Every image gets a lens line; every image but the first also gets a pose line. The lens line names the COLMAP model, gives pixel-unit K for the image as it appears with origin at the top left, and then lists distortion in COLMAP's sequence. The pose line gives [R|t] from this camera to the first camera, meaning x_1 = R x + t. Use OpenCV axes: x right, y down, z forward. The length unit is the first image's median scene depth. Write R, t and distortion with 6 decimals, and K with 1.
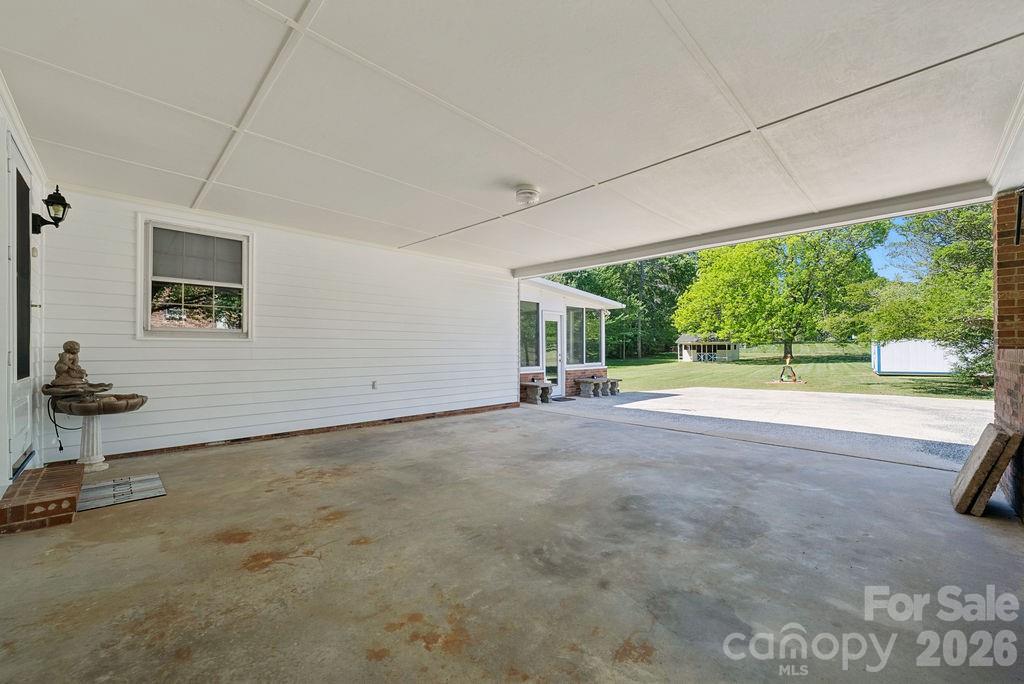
lens RADIAL K [[404.5, 0, 512.0], [0, 404.5, 342.0], [0, 0, 1]] dist [-0.003618, -0.000280]
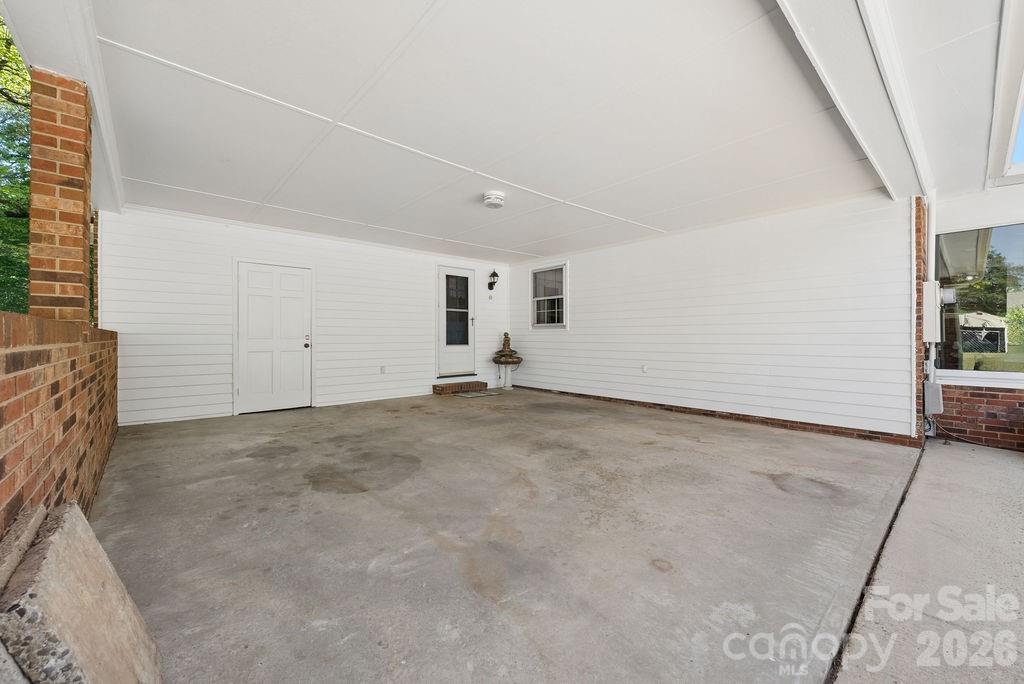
lens RADIAL K [[404.5, 0, 512.0], [0, 404.5, 342.0], [0, 0, 1]] dist [-0.003618, -0.000280]
pose [[-0.050020, 0.007344, -0.998721, 1.487071], [0.014810, 0.999868, 0.006611, 0.044391], [0.998638, -0.014461, -0.050122, 1.385431]]
